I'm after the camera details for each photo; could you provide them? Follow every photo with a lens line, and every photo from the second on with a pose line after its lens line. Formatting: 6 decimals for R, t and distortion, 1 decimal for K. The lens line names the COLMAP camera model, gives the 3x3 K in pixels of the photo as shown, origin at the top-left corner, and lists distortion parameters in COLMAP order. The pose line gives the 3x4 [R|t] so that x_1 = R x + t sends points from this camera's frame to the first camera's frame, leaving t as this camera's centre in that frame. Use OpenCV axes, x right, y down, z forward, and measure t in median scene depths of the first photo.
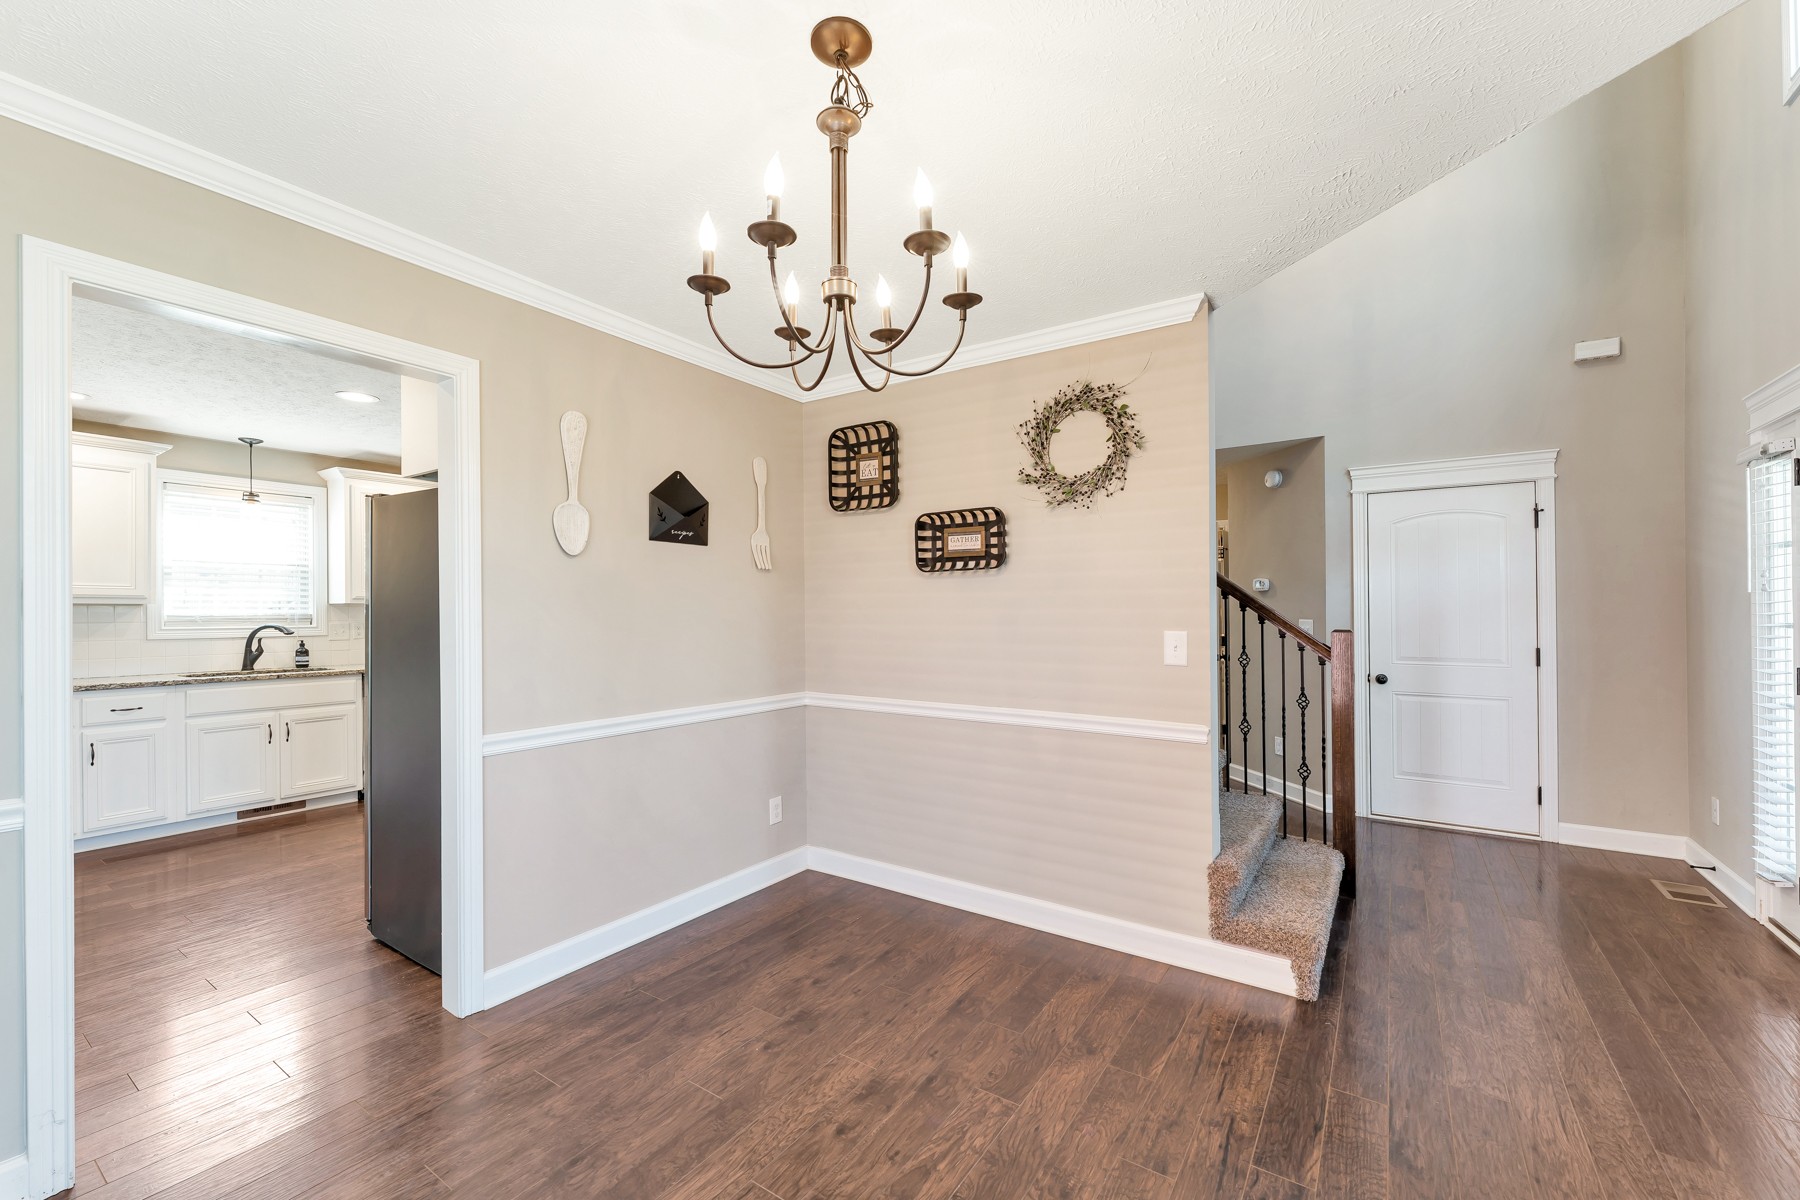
lens RADIAL K [[748.5, 0, 890.9], [0, 748.5, 599.1], [0, 0, 1]] dist [-0.000587, -0.000105]
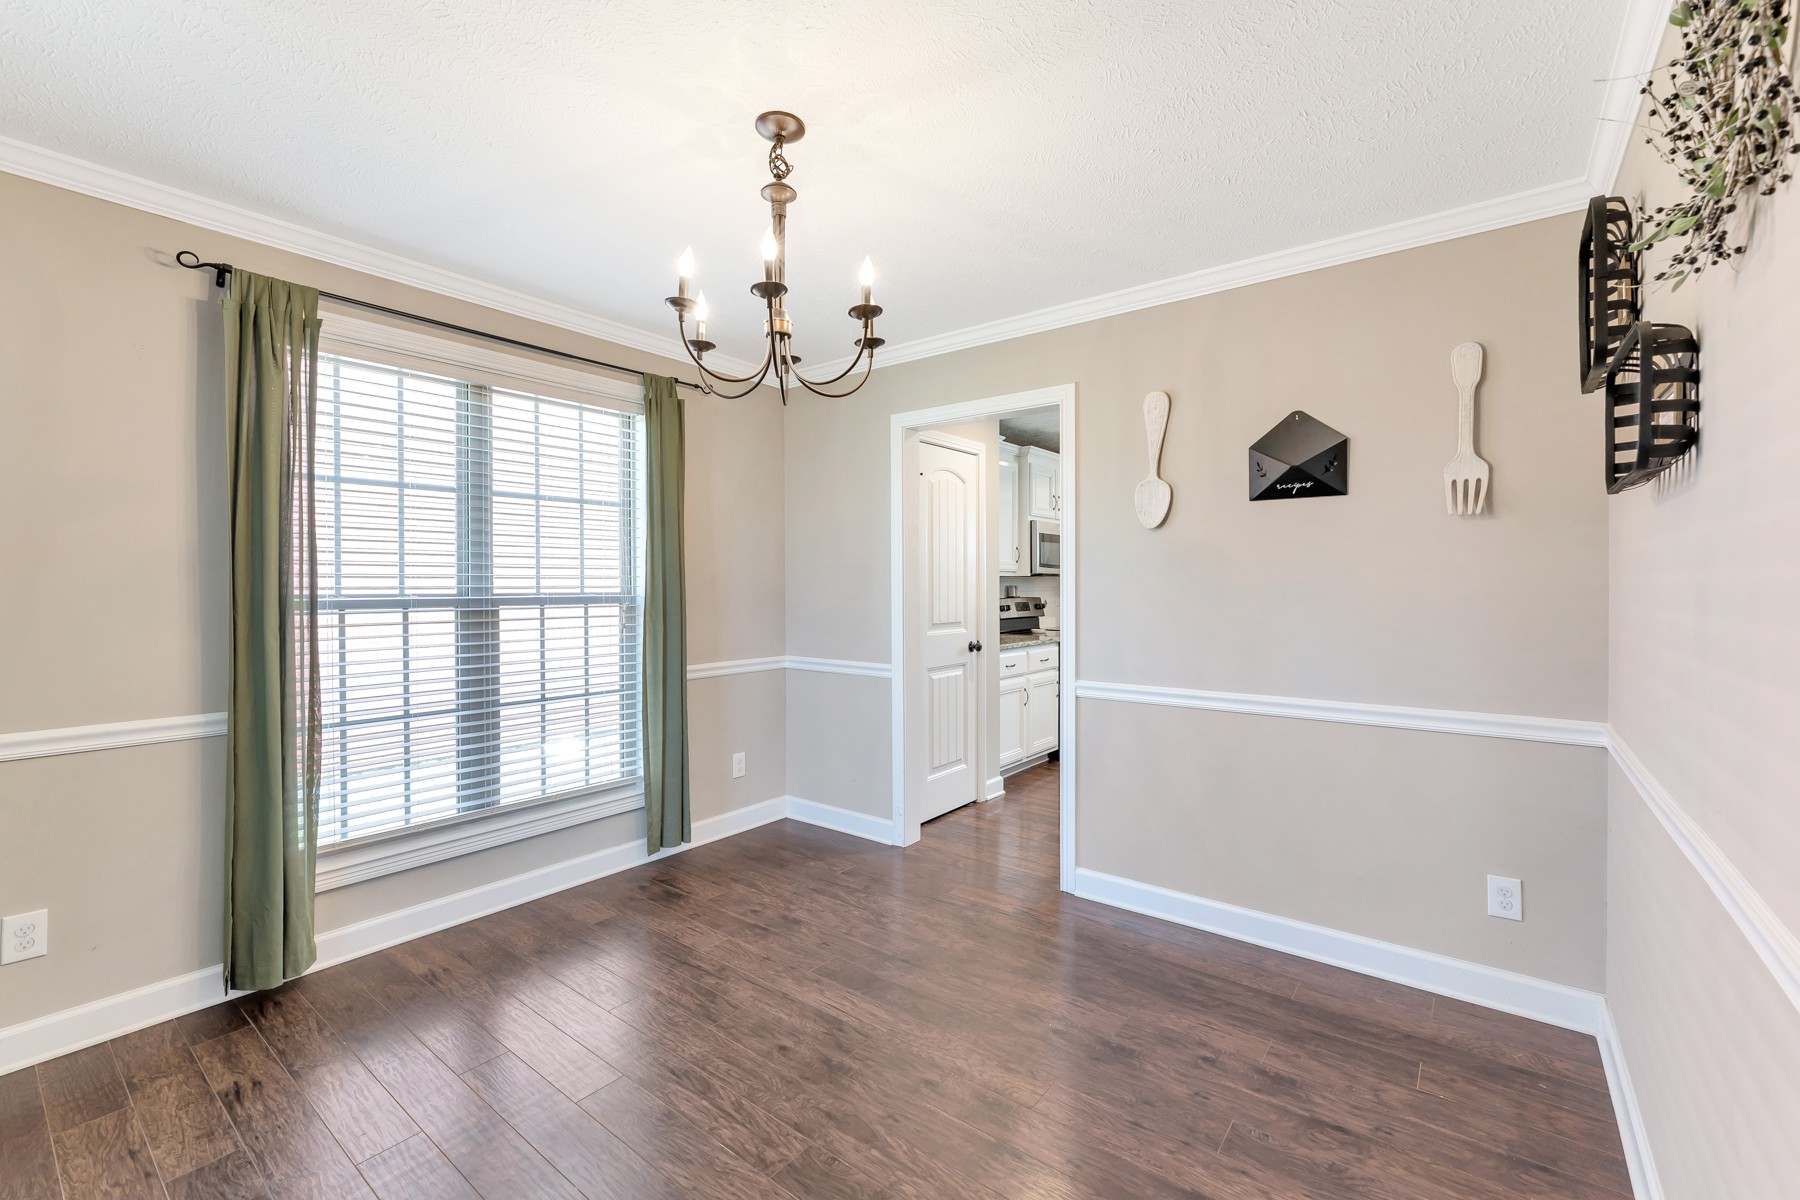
lens RADIAL K [[749.4, 0, 903.7], [0, 749.4, 582.8], [0, 0, 1]] dist [0.001274, 0.000059]
pose [[-0.065497, -0.002391, -0.997850, 0.668433], [0.019130, 0.999810, -0.003652, 0.015953], [0.997669, -0.019328, -0.065439, 0.719531]]
